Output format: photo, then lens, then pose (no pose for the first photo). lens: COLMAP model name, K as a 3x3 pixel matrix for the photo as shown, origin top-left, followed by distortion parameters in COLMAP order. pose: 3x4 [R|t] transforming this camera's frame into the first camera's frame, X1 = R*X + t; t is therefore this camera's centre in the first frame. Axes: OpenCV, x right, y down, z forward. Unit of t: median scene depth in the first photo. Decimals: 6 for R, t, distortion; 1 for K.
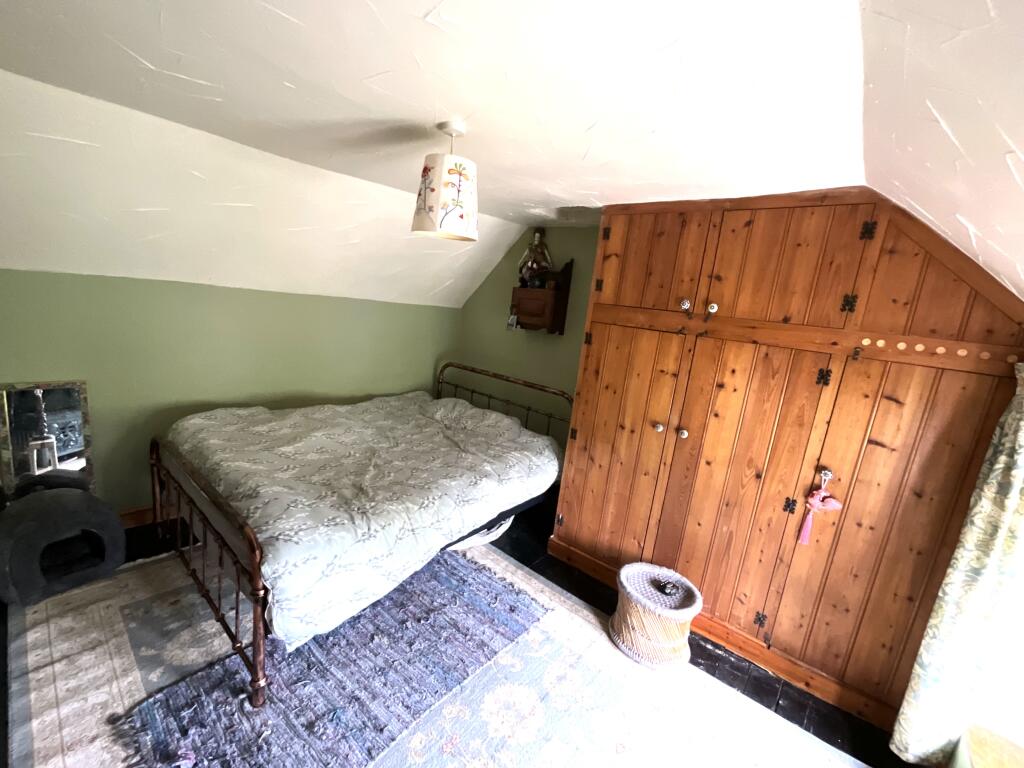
lens RADIAL K [[413.0, 0, 513.0], [0, 413.0, 385.8], [0, 0, 1]] dist [0.001182, 0.000365]
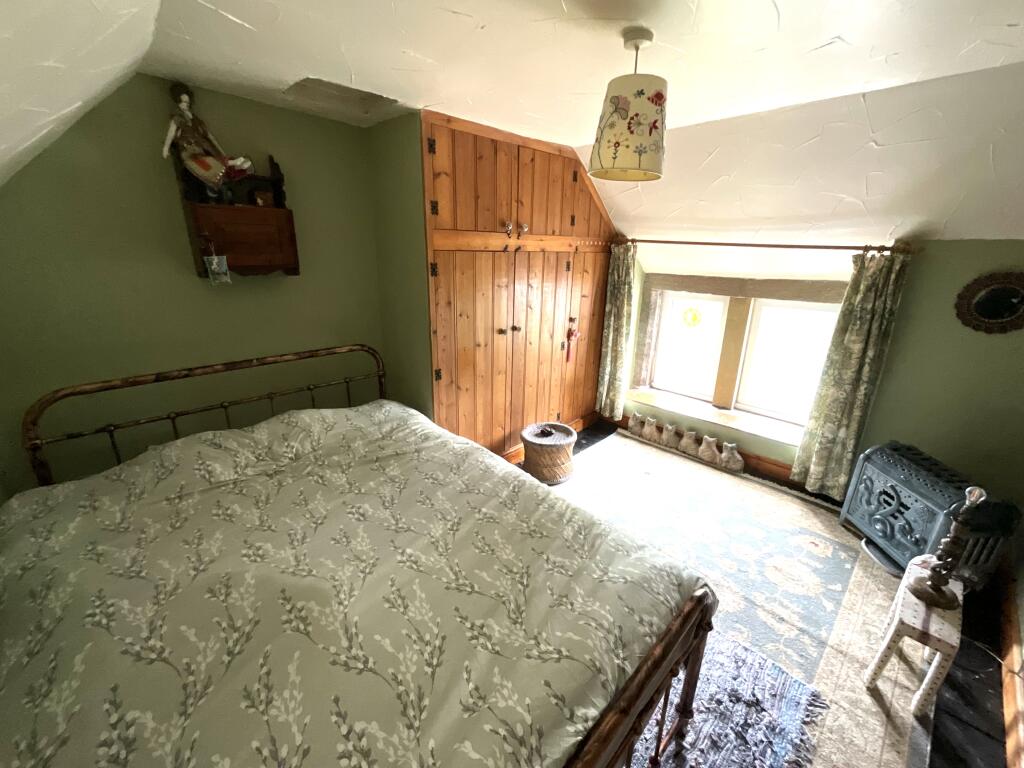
lens RADIAL K [[413.0, 0, 513.0], [0, 413.0, 385.8], [0, 0, 1]] dist [0.001182, 0.000365]
pose [[0.107857, -0.425405, 0.898553, -0.779620], [0.183910, 0.896763, 0.402483, -0.235610], [-0.977008, 0.121842, 0.174959, 0.750993]]
